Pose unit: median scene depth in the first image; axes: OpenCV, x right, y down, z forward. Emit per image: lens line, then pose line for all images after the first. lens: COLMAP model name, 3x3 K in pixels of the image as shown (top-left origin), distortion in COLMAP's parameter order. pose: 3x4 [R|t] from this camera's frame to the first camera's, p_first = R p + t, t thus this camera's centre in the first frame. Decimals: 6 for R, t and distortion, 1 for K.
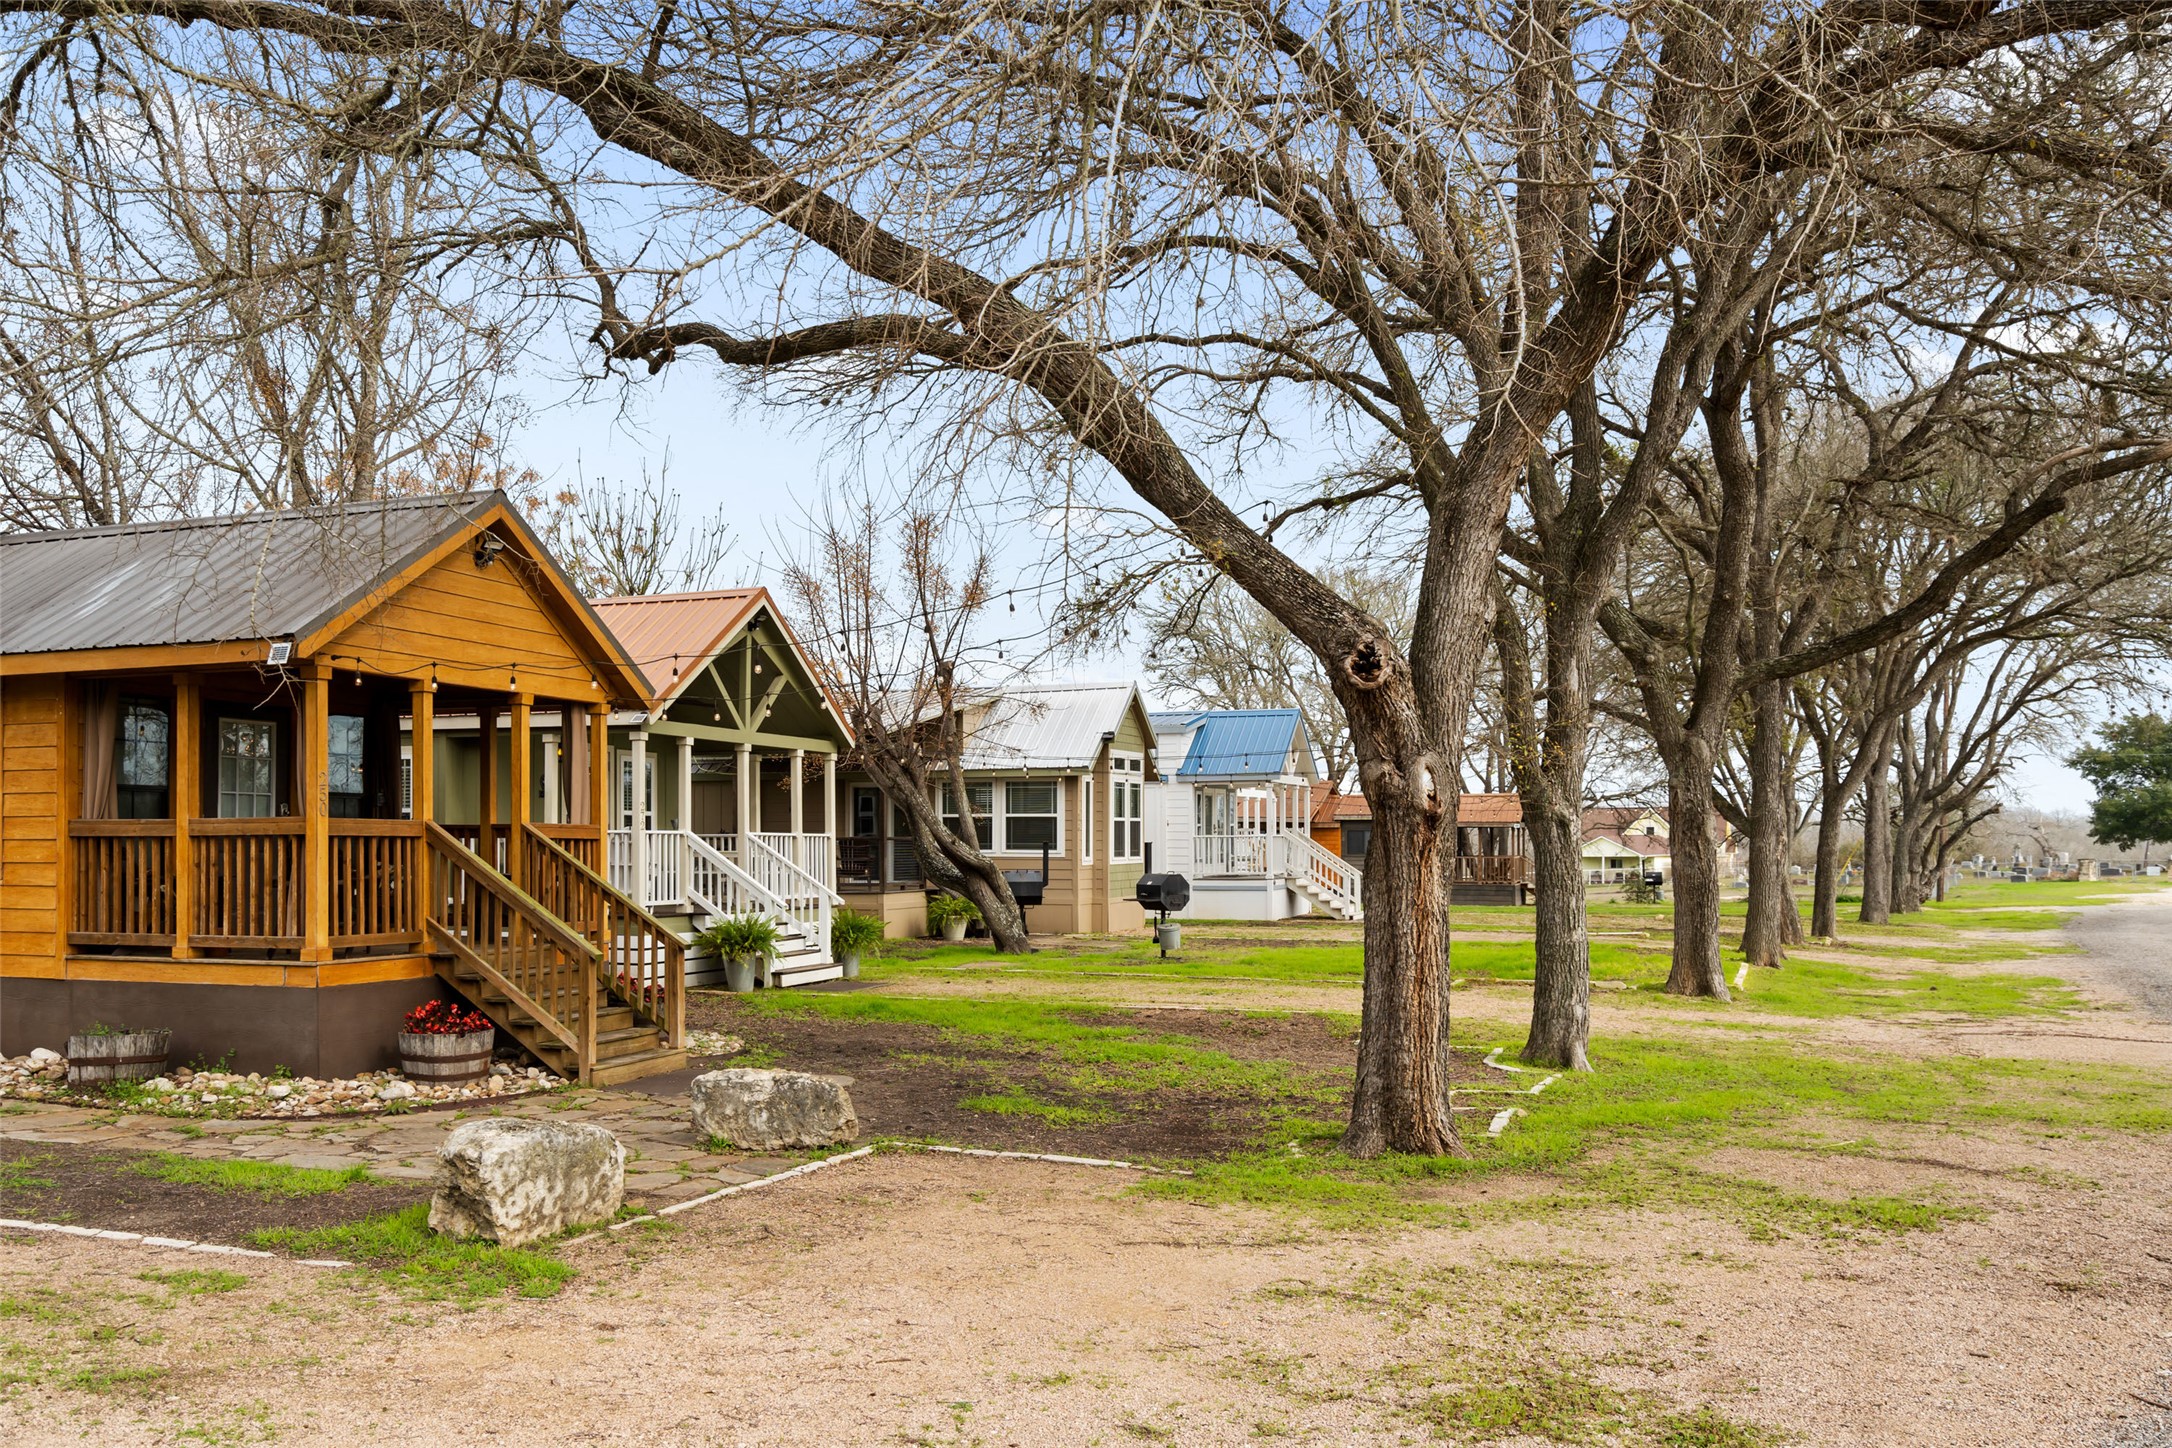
lens RADIAL K [[1691.1, 0, 1086.0], [0, 1691.1, 724.0], [0, 0, 1]] dist [-0.002705, 0.000342]
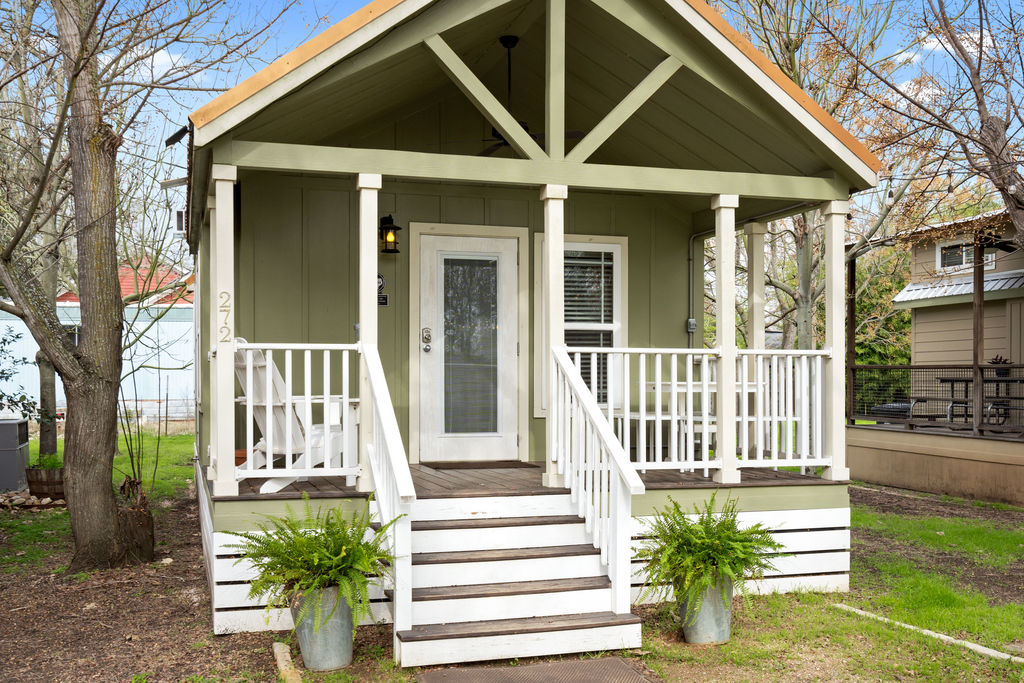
lens RADIAL K [[1034.6, 0, 512.0], [0, 1034.6, 341.5], [0, 0, 1]] dist [0.004194, 0.000958]
pose [[0.590851, -0.032757, -0.806115, 0.064453], [0.058491, 0.998285, 0.002305, 0.063953], [0.804658, -0.048512, 0.591754, 0.830085]]
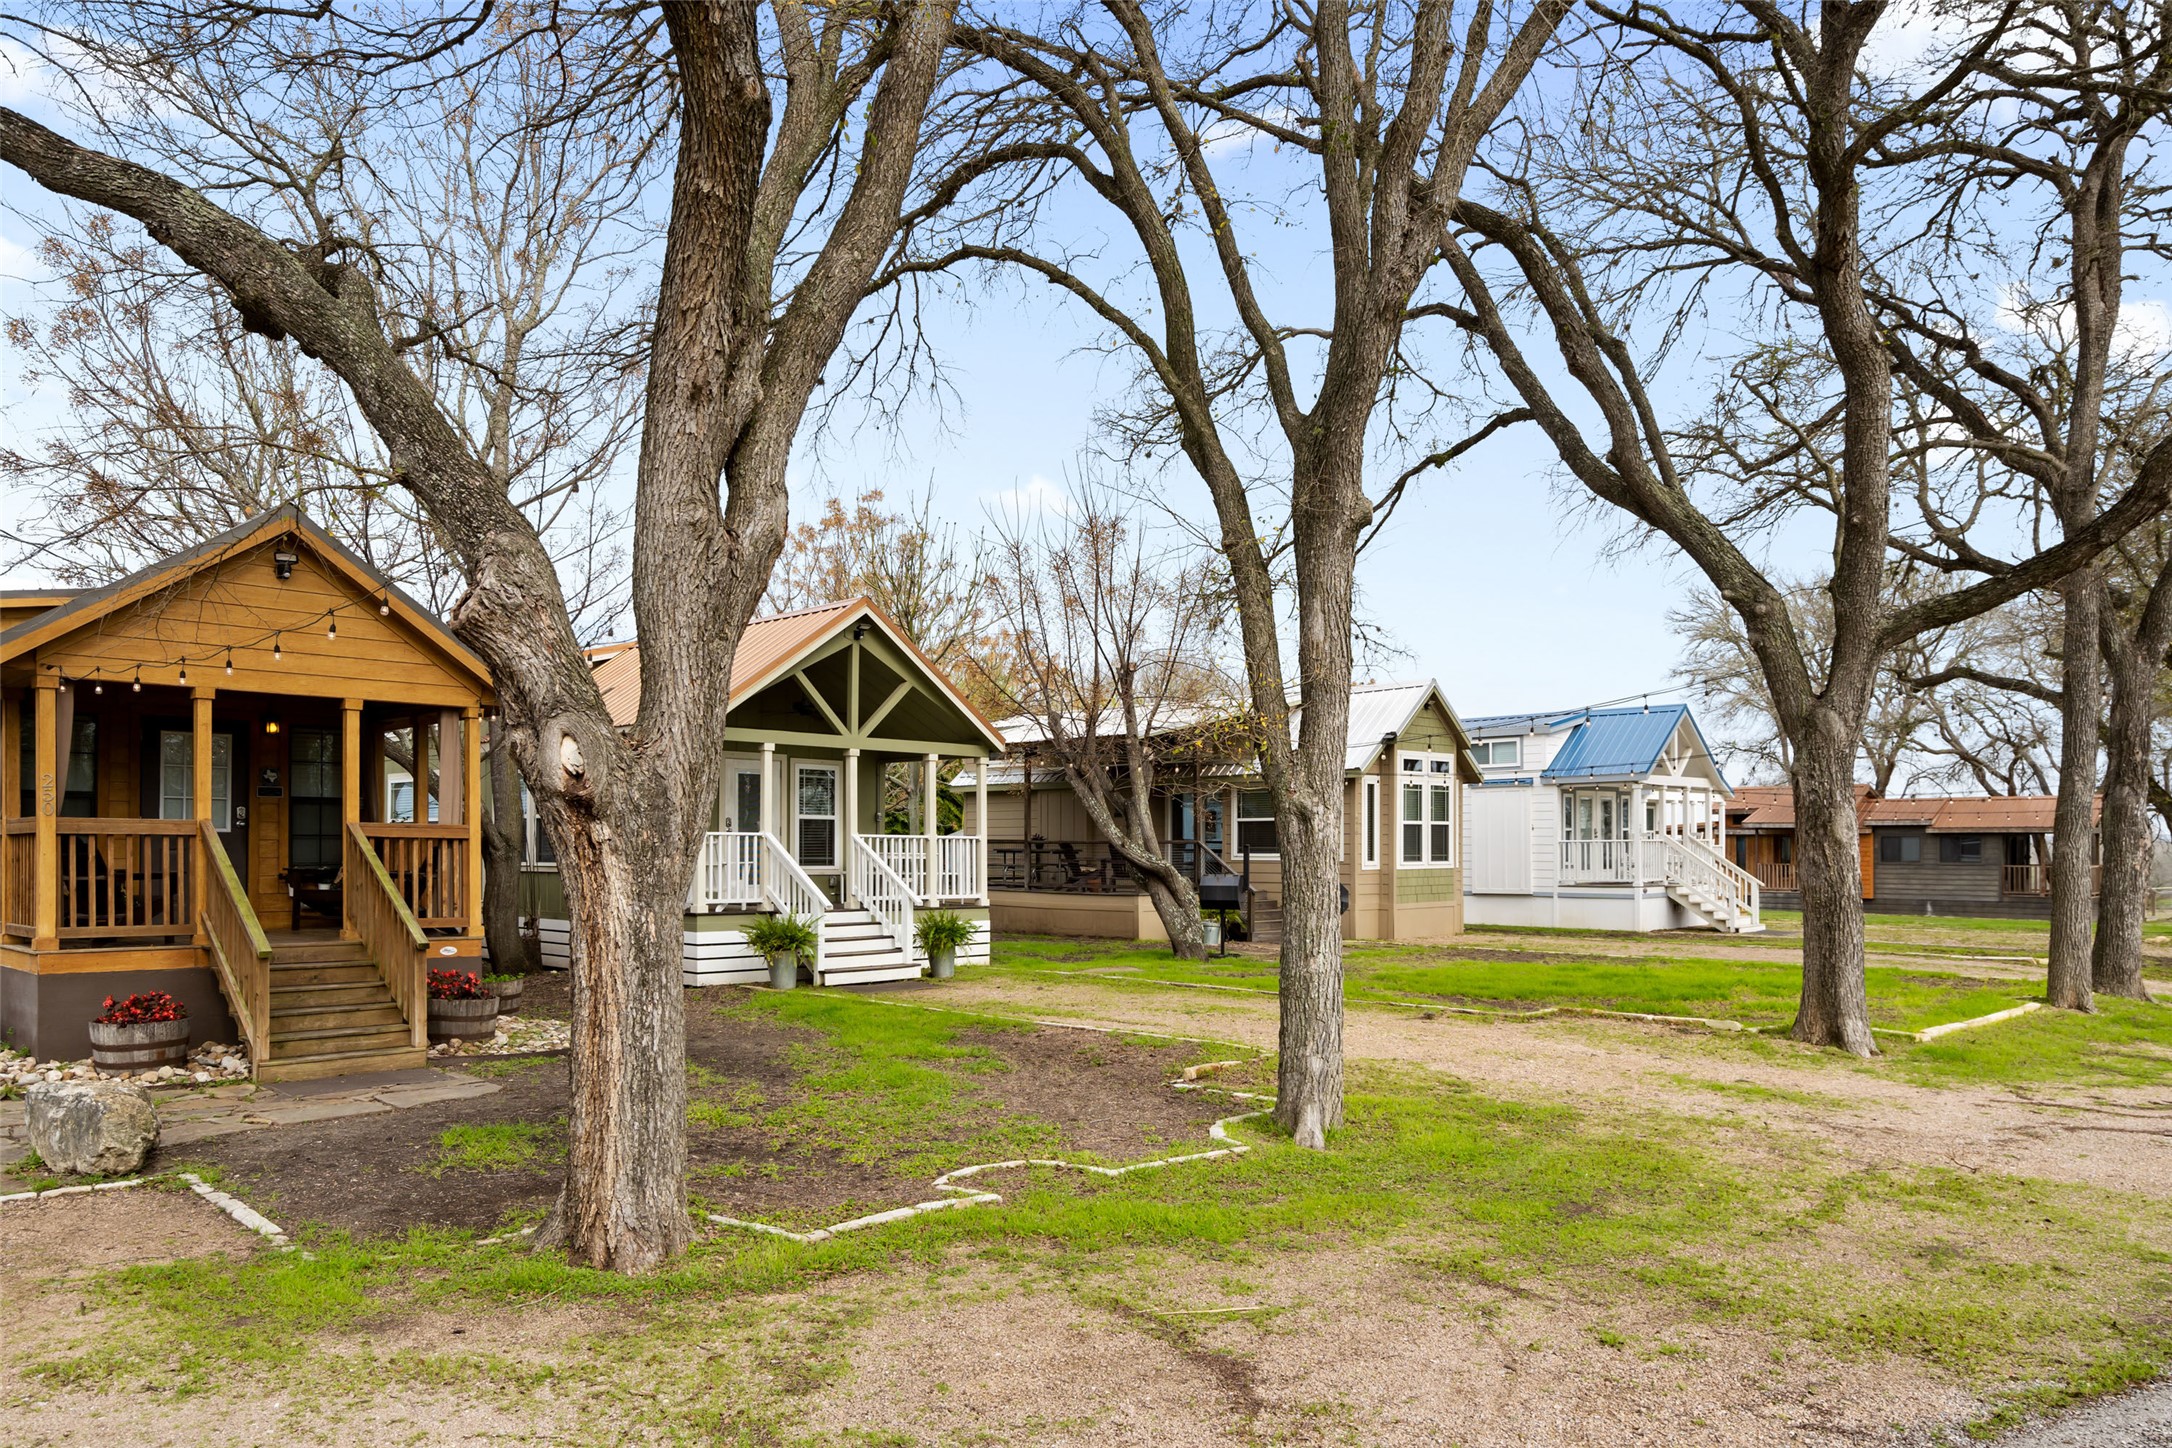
lens RADIAL K [[1495.3, 0, 1088.7], [0, 1495.3, 760.5], [0, 0, 1]] dist [0.005250, 0.002328]
pose [[0.914229, -0.020952, -0.404657, 0.317242], [0.025383, 0.999662, 0.005587, 0.018535], [0.404403, -0.015379, 0.914452, 0.234448]]
